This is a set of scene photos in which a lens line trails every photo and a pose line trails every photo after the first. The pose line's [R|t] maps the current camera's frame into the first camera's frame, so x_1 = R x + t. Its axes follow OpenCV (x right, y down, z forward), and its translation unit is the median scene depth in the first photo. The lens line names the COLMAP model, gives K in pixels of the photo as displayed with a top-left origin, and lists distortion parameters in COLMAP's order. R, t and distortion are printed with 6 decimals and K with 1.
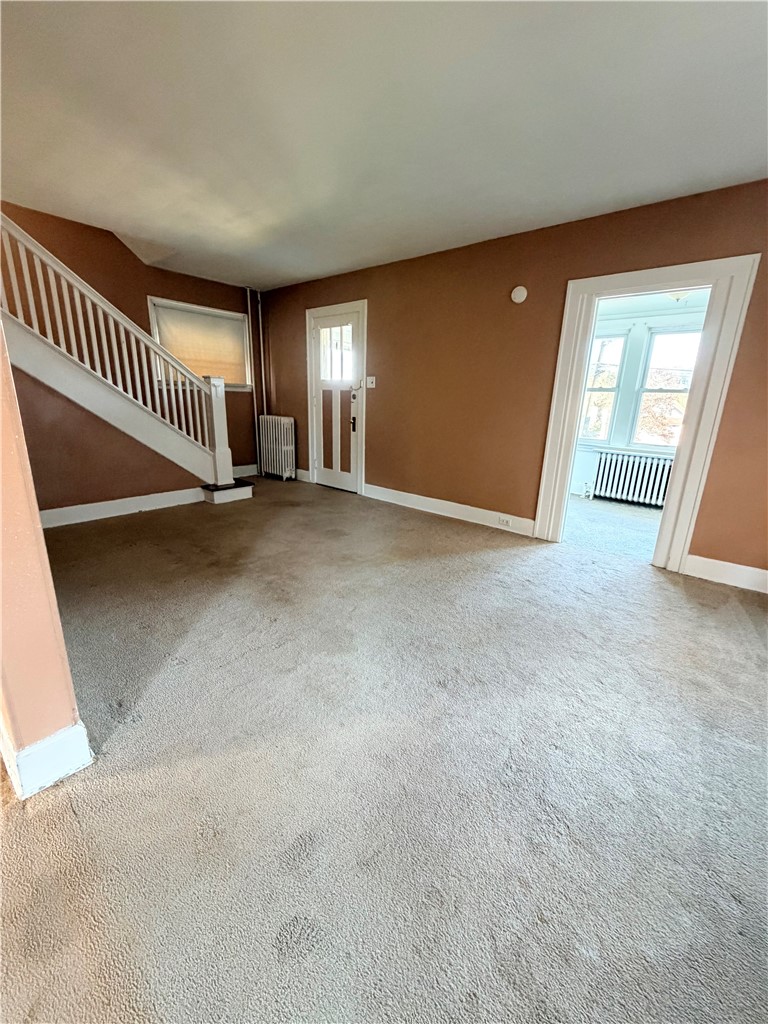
lens RADIAL K [[408.7, 0, 382.6], [0, 408.7, 515.6], [0, 0, 1]] dist [-0.000115, -0.000248]
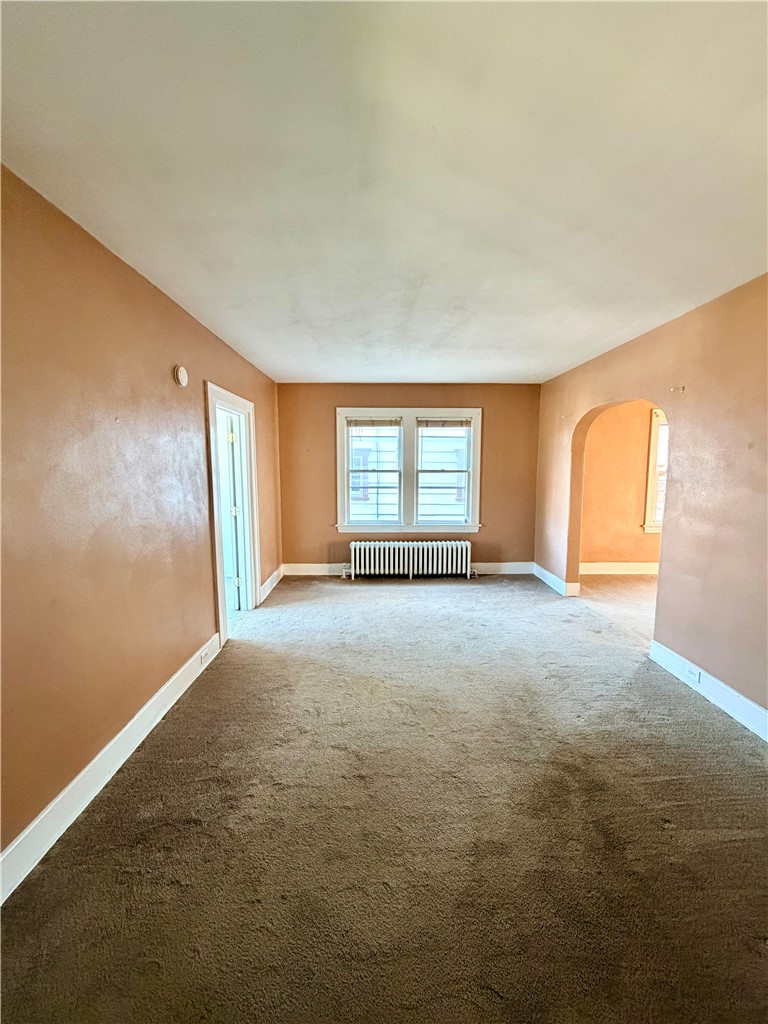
lens RADIAL K [[408.7, 0, 384.7], [0, 408.7, 509.7], [0, 0, 1]] dist [-0.000115, -0.000248]
pose [[-0.667035, -0.111002, 0.736711, -0.624535], [0.180298, 0.935395, 0.304185, -0.557626], [-0.722881, 0.335729, -0.603927, 1.504137]]
